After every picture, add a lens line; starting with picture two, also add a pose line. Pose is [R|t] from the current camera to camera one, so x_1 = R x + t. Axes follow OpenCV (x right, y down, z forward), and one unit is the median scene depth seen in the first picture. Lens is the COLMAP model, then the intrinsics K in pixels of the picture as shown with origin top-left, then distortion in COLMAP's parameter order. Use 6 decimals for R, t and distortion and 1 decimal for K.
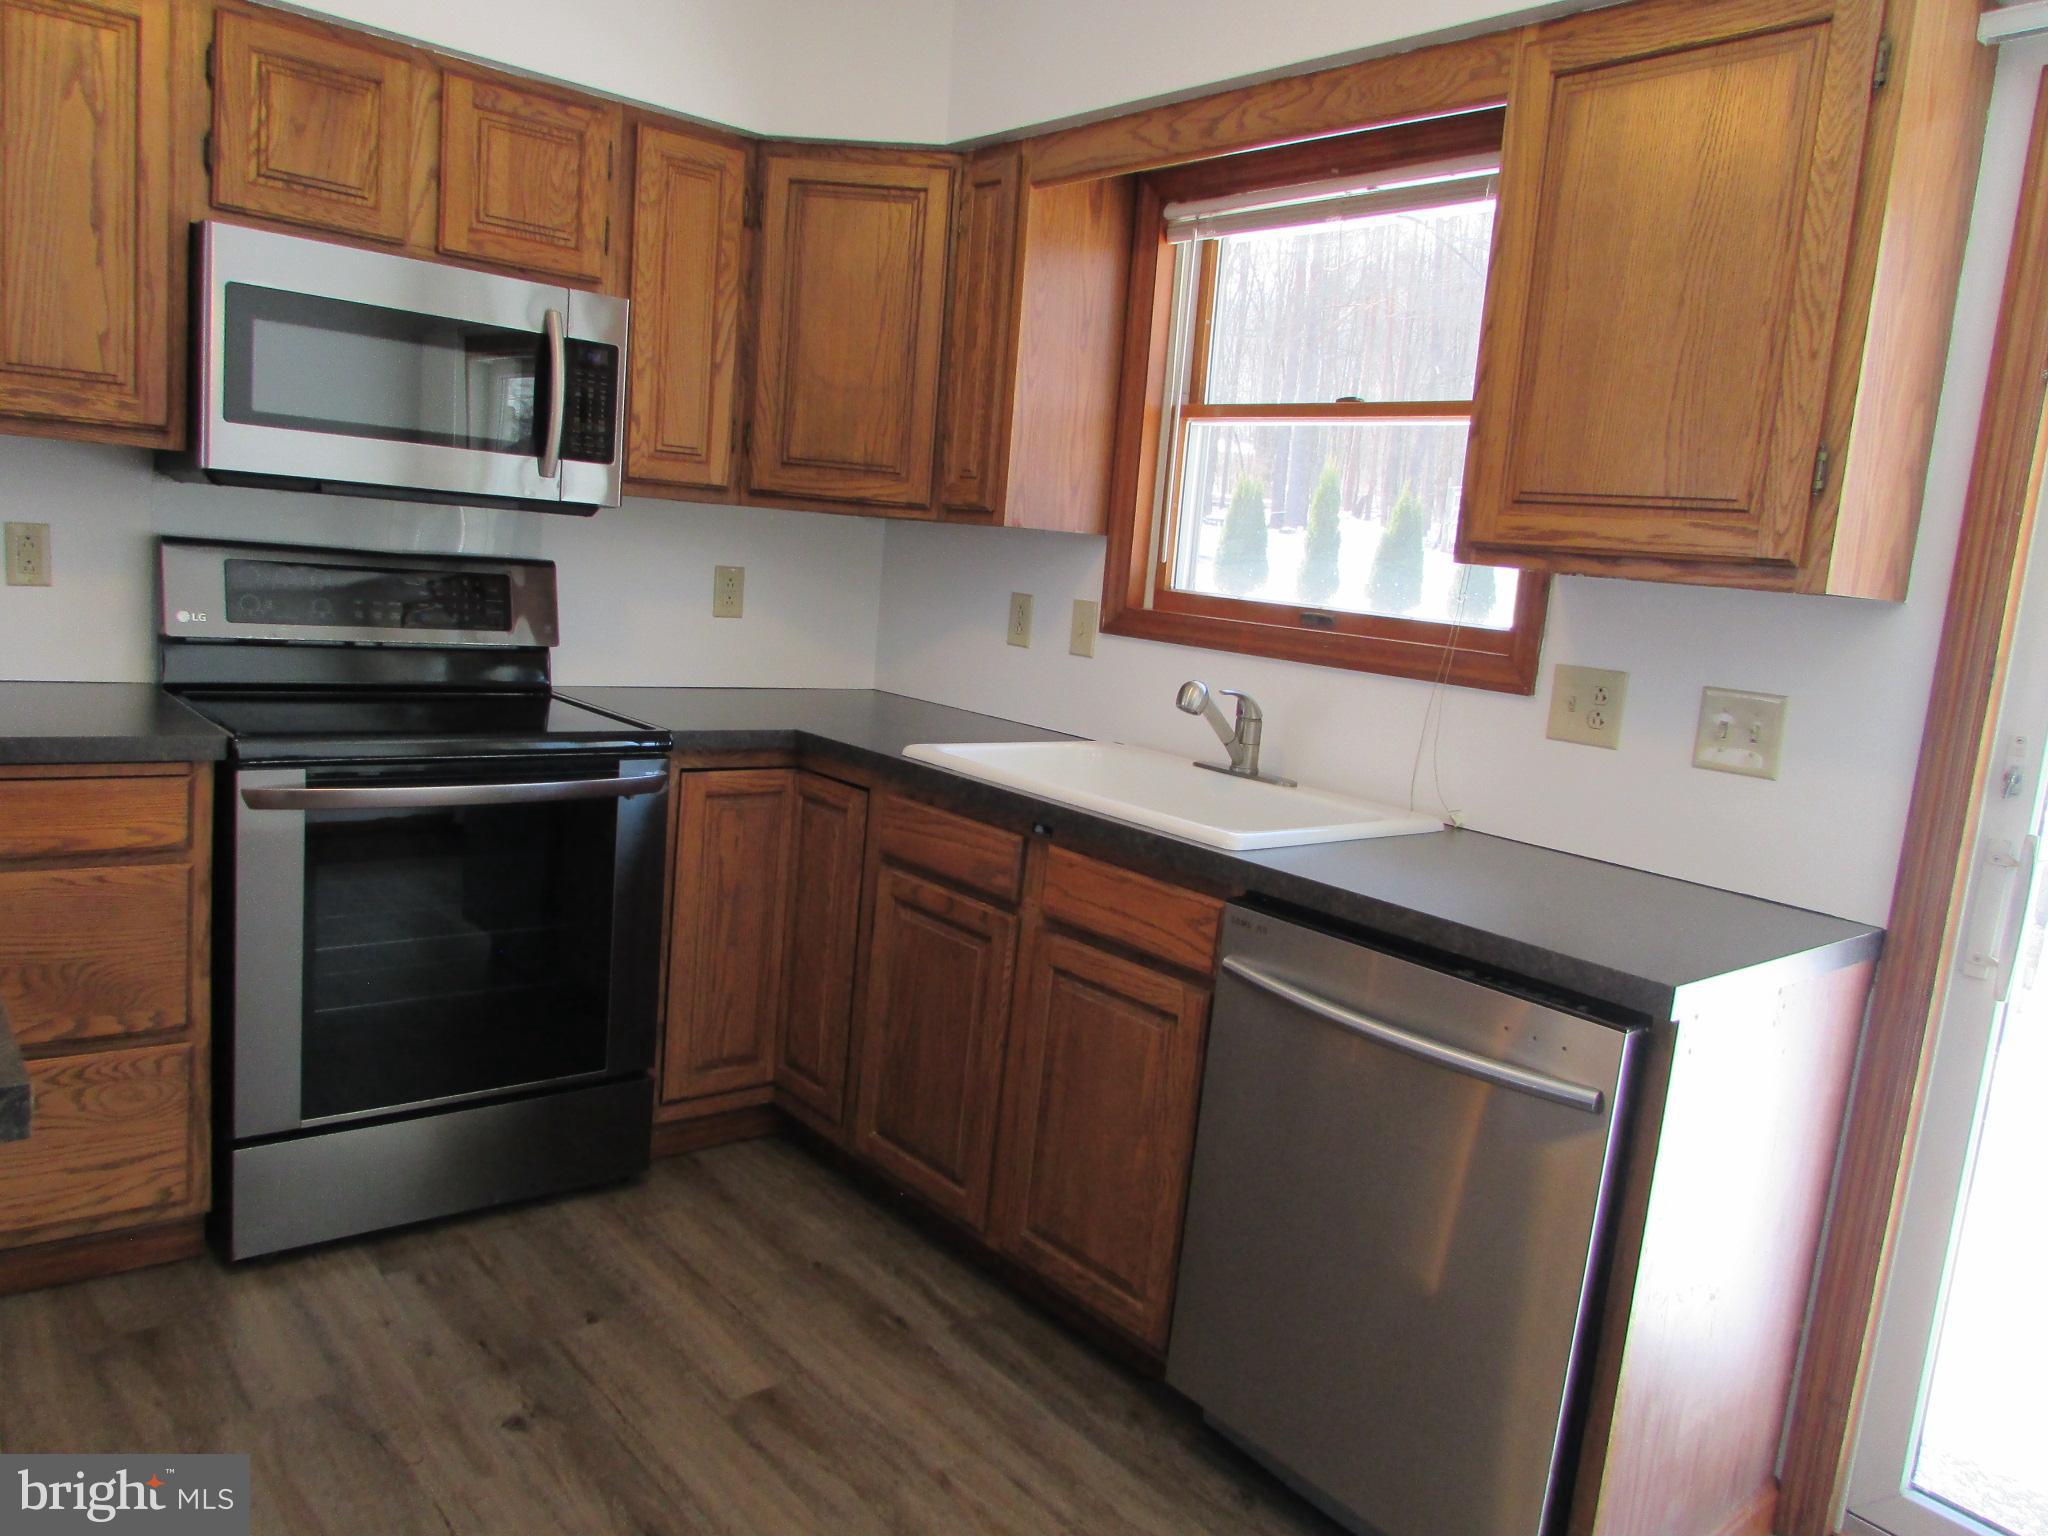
lens RADIAL K [[1453.3, 0, 1027.8], [0, 1453.3, 779.4], [0, 0, 1]] dist [-0.032509, 0.001854]
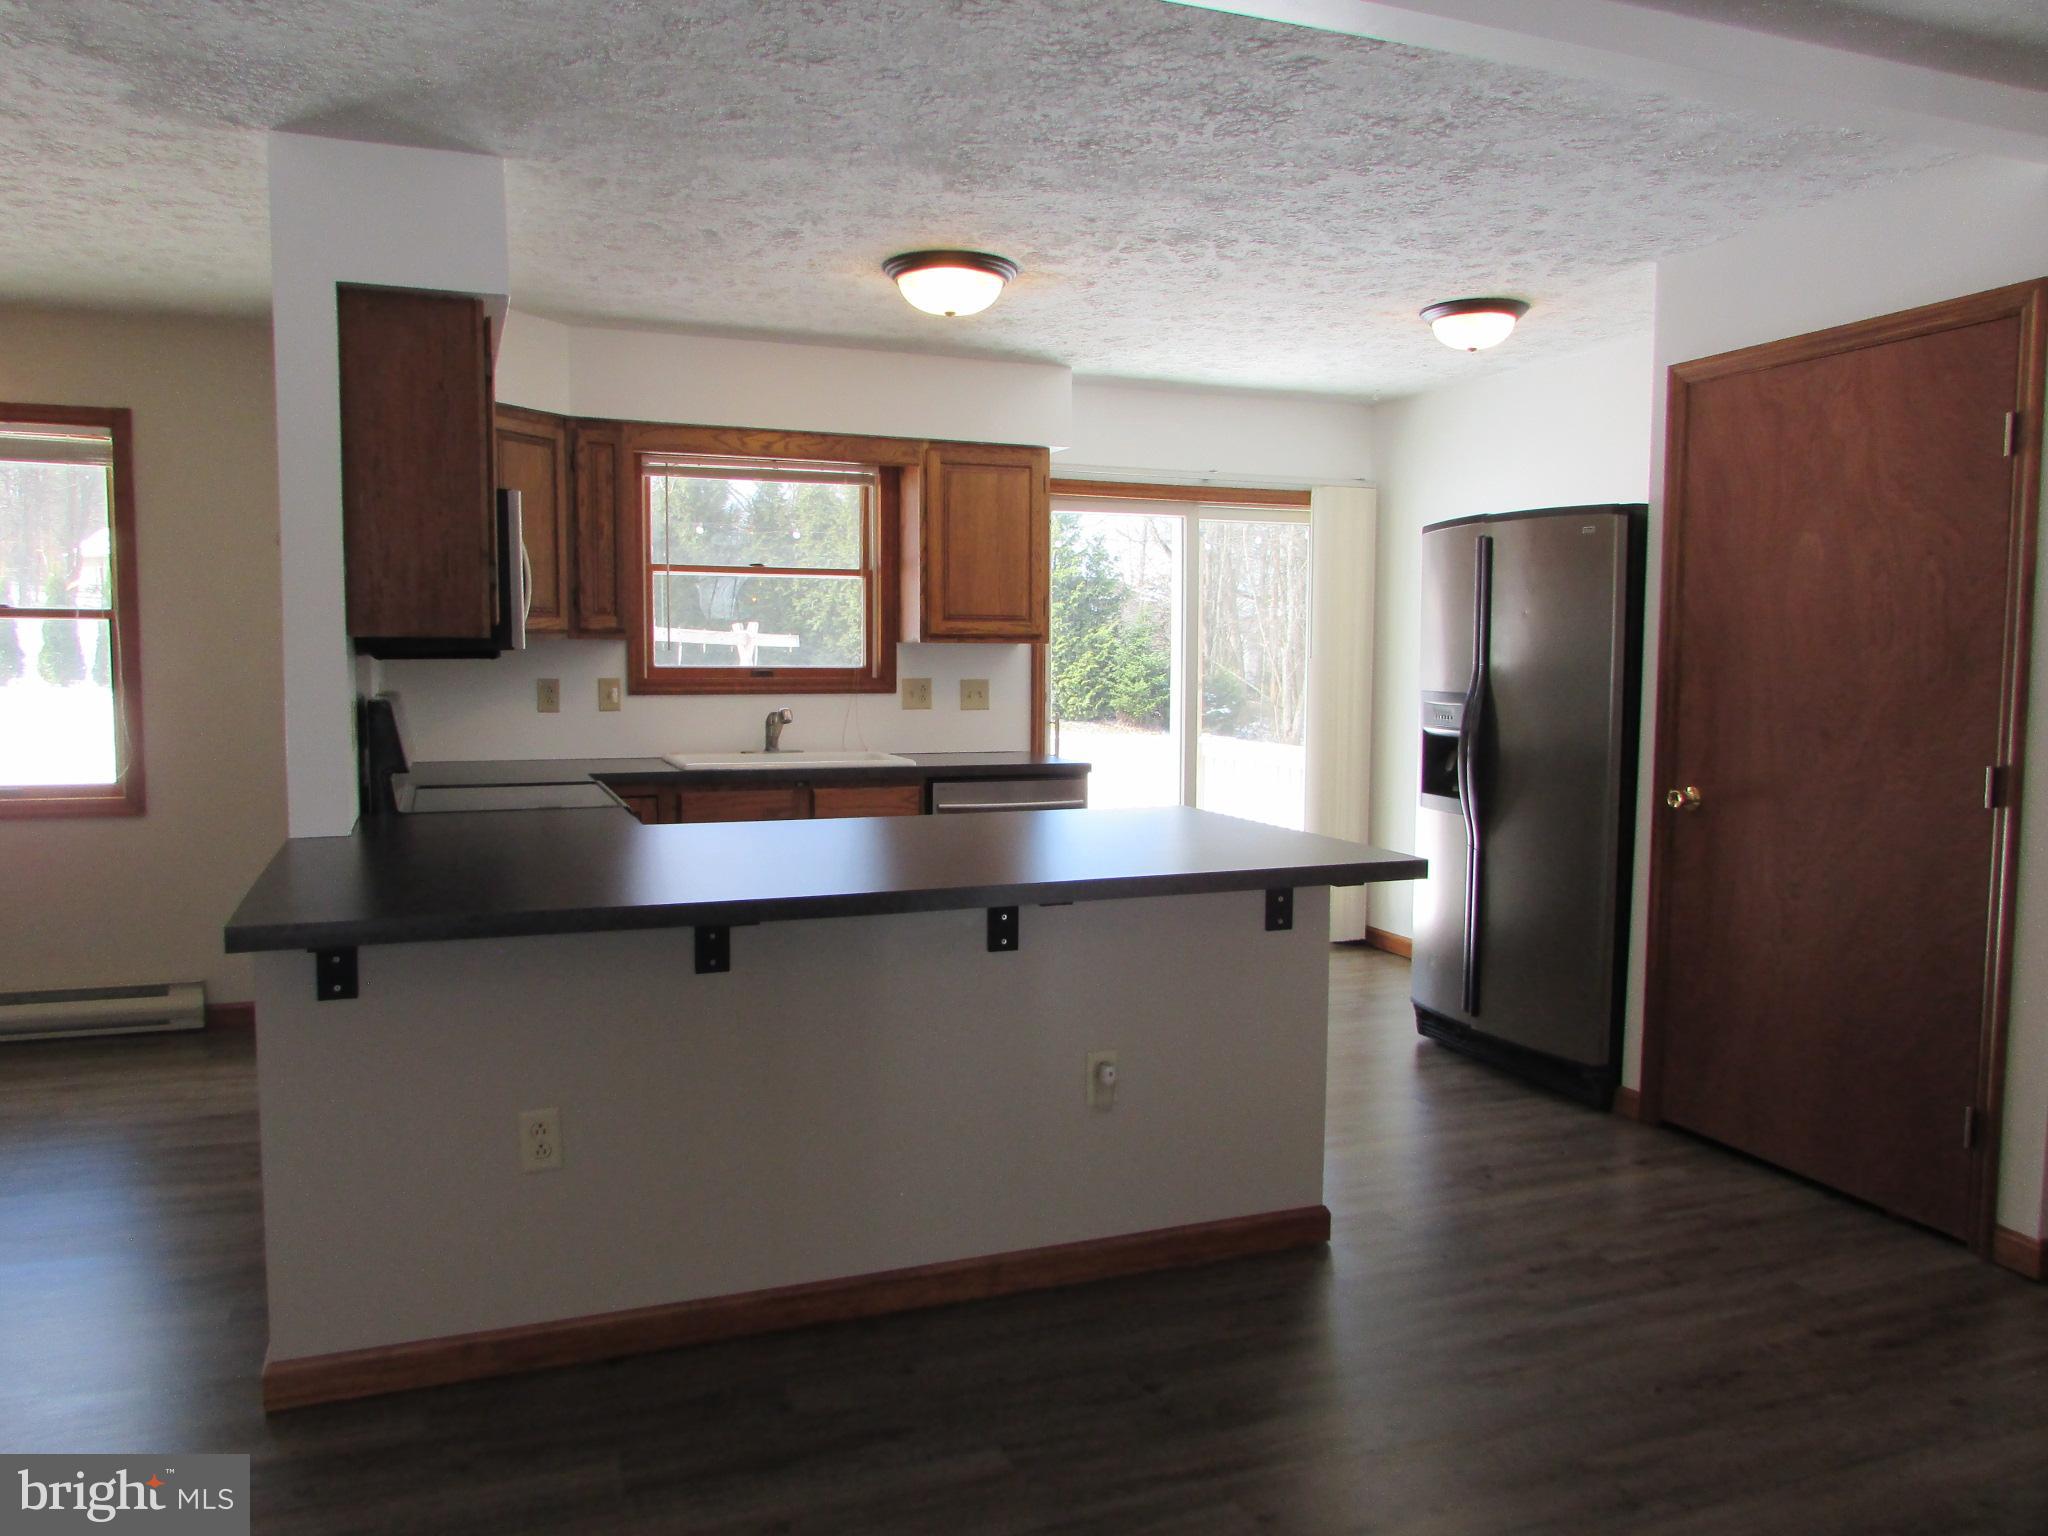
lens RADIAL K [[1452.4, 0, 1024.0], [0, 1452.4, 768.0], [0, 0, 1]] dist [-0.028959, 0.014406]
pose [[0.328951, -0.165883, 0.929663, -1.701317], [0.169252, 0.978867, 0.114775, -0.162275], [-0.929056, 0.119592, 0.350076, -0.028384]]
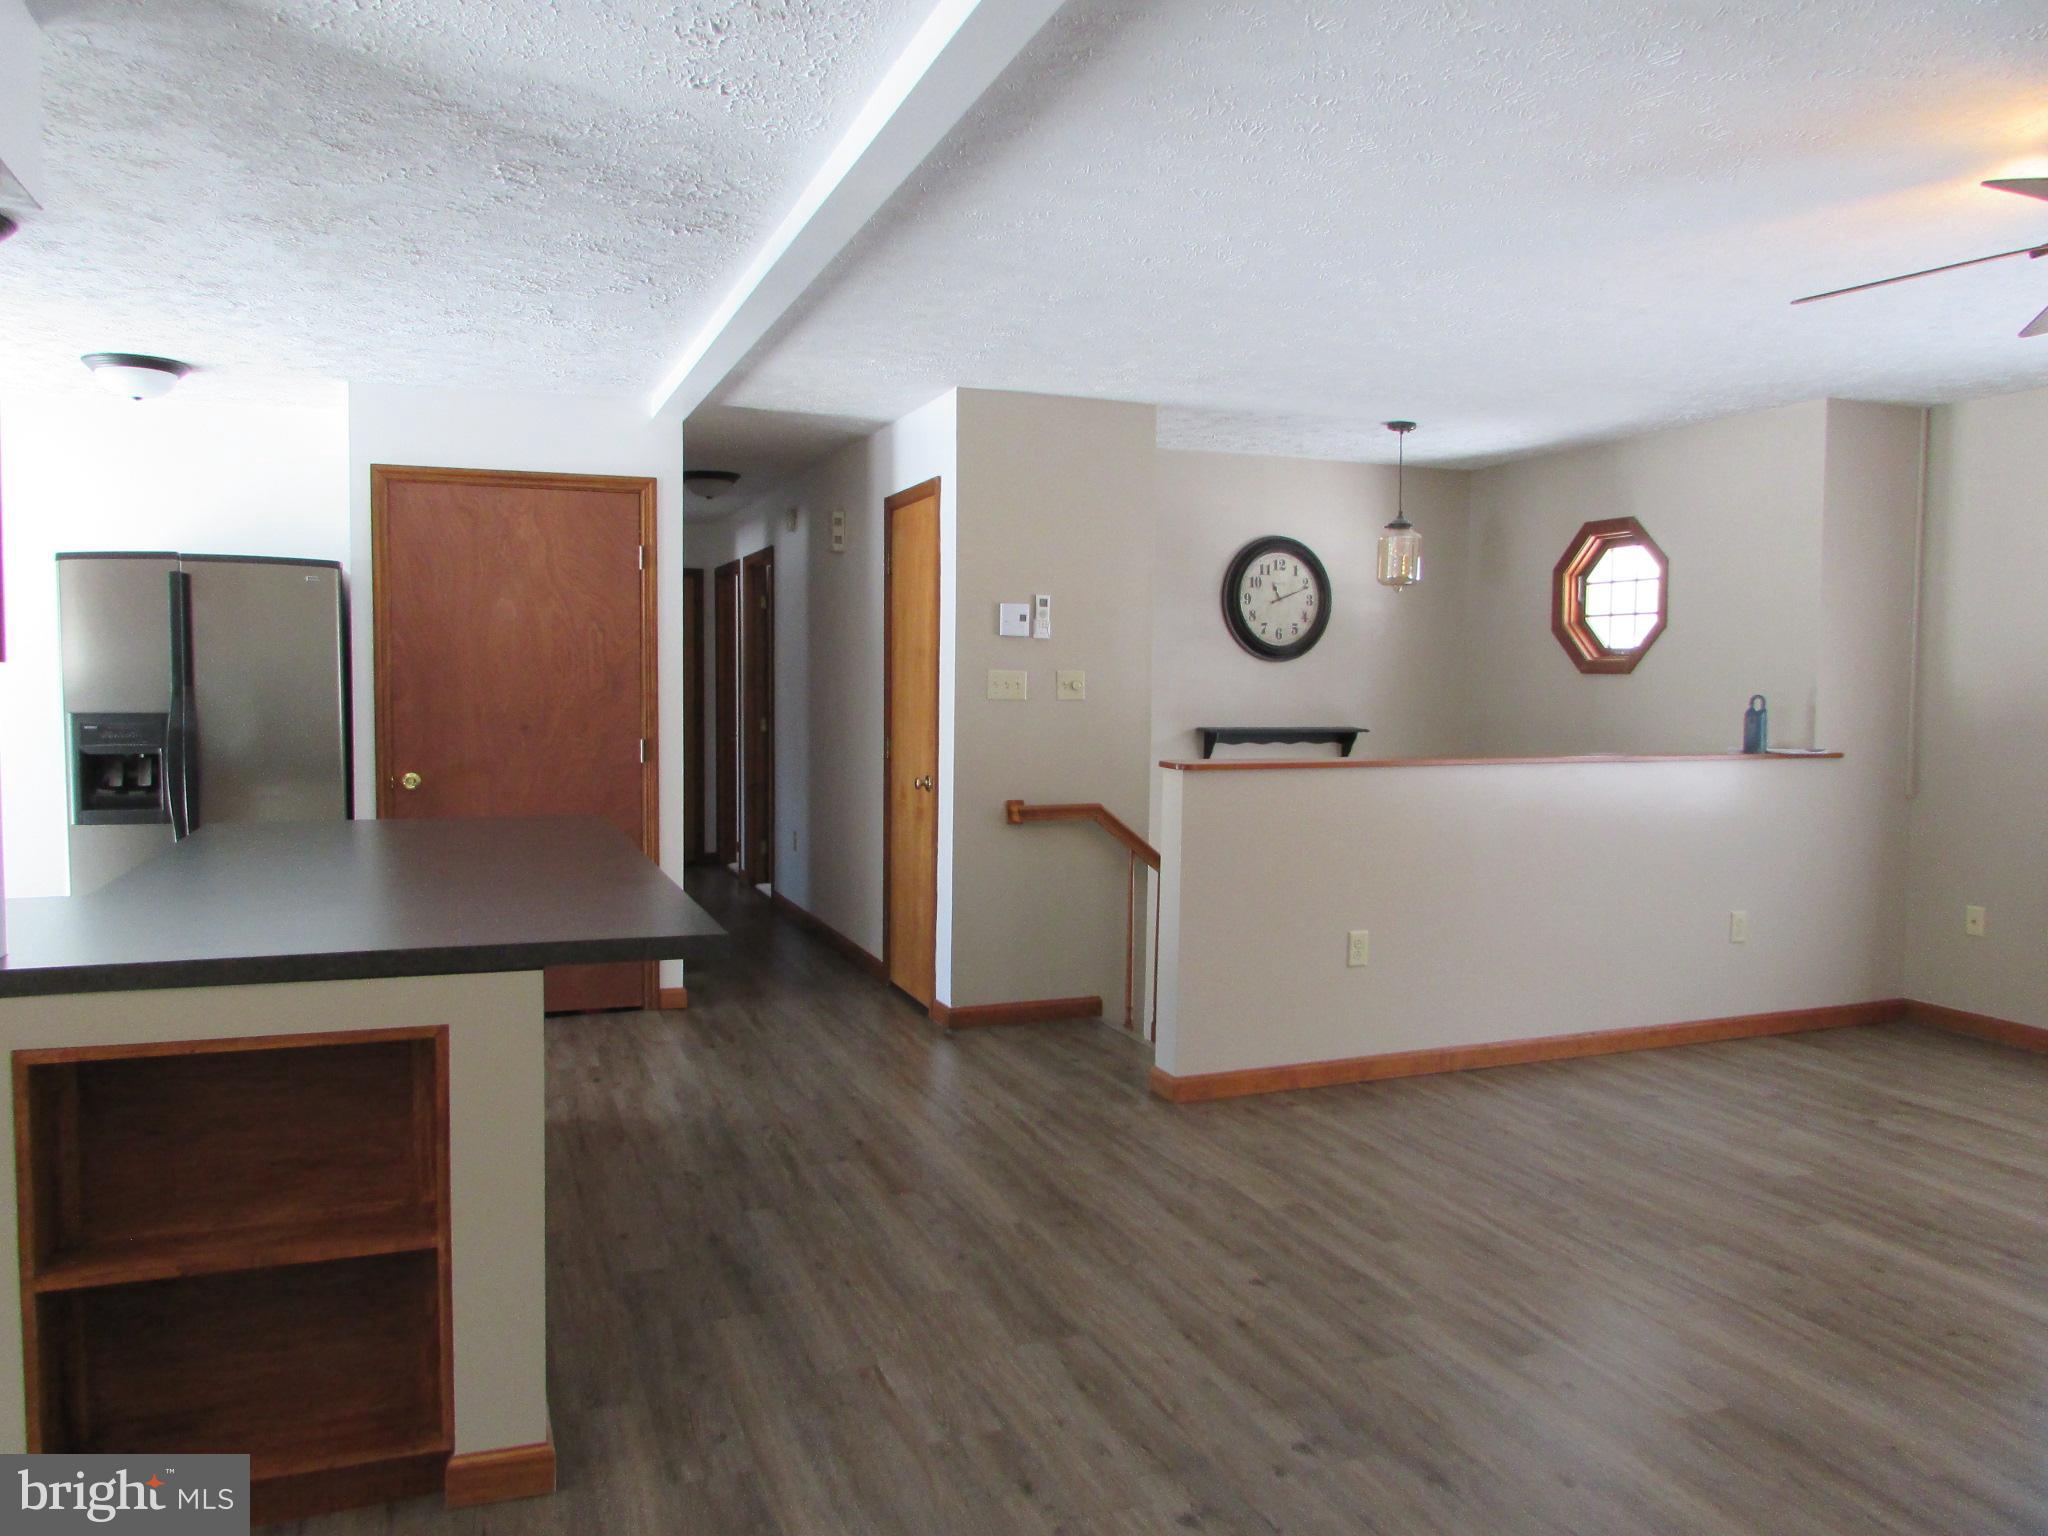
lens RADIAL K [[1450.1, 0, 989.9], [0, 1450.1, 767.9], [0, 0, 1]] dist [-0.023167, -0.001386]
pose [[-0.934402, -0.120056, 0.335381, -1.554362], [-0.040575, 0.971238, 0.234628, -0.382667], [-0.353903, 0.205628, -0.912398, 1.461528]]
